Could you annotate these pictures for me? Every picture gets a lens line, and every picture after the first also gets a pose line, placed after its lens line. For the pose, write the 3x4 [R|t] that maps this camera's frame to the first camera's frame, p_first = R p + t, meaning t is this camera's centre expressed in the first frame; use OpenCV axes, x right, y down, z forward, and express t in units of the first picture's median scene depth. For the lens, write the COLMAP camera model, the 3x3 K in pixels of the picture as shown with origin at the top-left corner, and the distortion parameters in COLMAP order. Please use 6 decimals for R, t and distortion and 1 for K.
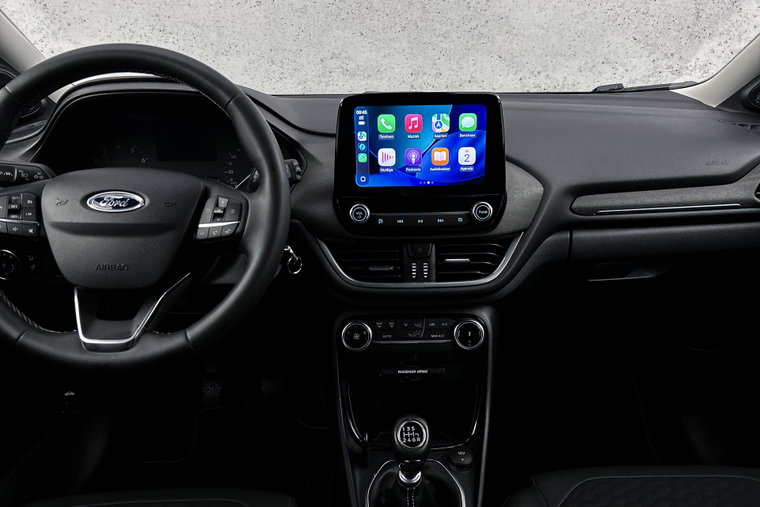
lens RADIAL K [[580.2, 0, 384.0], [0, 580.2, 253.9], [0, 0, 1]] dist [0.058246, -0.054843]
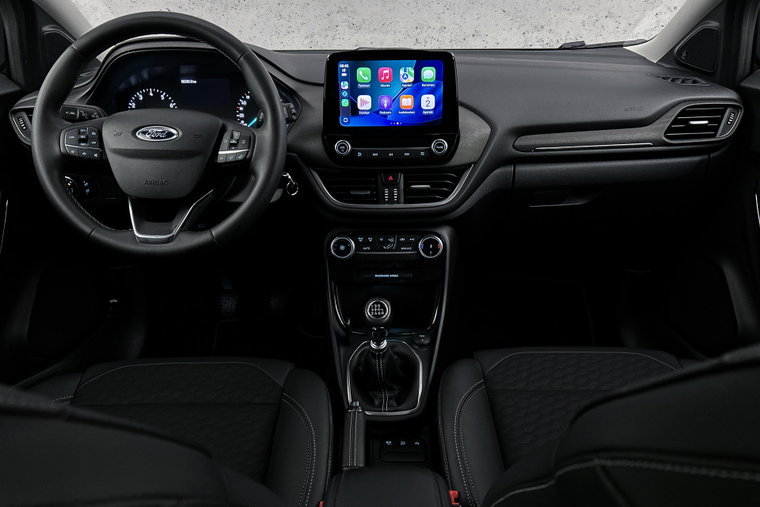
lens RADIAL K [[580.2, 0, 382.6], [0, 580.2, 265.4], [0, 0, 1]] dist [0.058246, -0.054843]
pose [[0.999722, 0.009745, -0.021472, 0.072663], [-0.007803, 0.996024, 0.088740, 0.071120], [0.022251, -0.088547, 0.995823, -0.283033]]
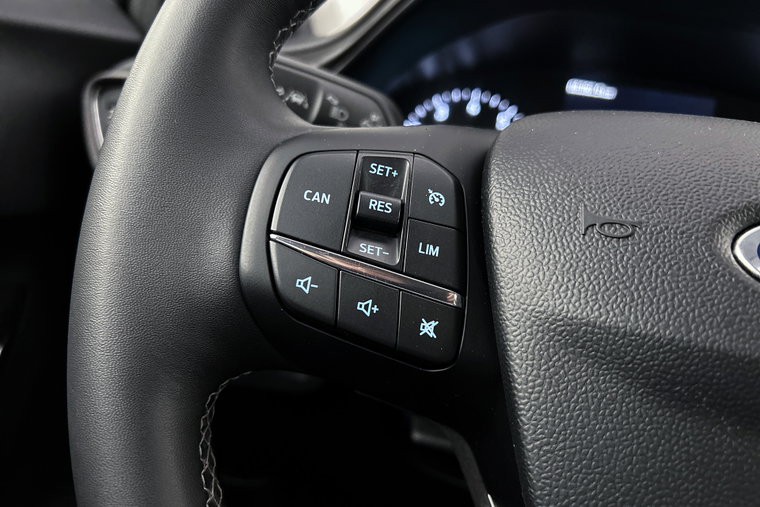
lens RADIAL K [[580.2, 0, 380.3], [0, 580.2, 253.9], [0, 0, 1]] dist [0.058246, -0.054843]
pose [[0.963059, 0.209318, -0.169422, -0.472801], [-0.221126, 0.973754, -0.053913, -0.040920], [0.153690, 0.089385, 0.984068, 0.632415]]
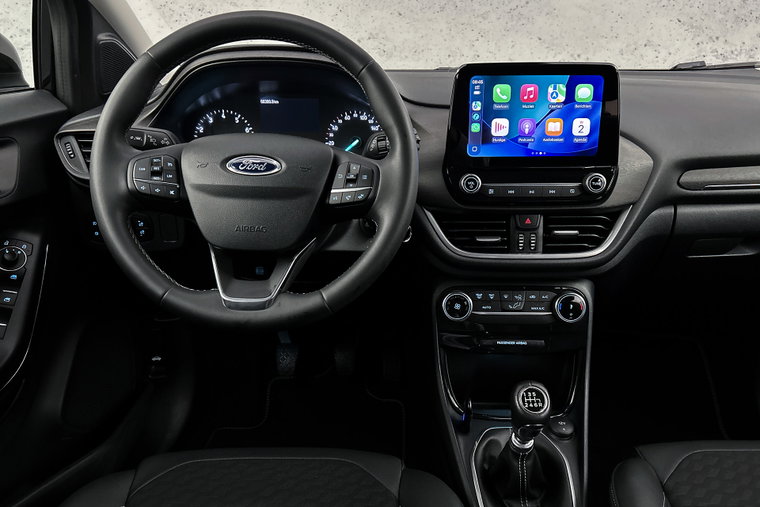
lens RADIAL K [[580.2, 0, 380.3], [0, 580.2, 255.8], [0, 0, 1]] dist [0.058246, -0.054843]
pose [[0.999333, 0.019662, -0.030778, -0.161224], [-0.018806, 0.999435, 0.027850, 0.029463], [0.031308, -0.027252, 0.999138, -0.015845]]
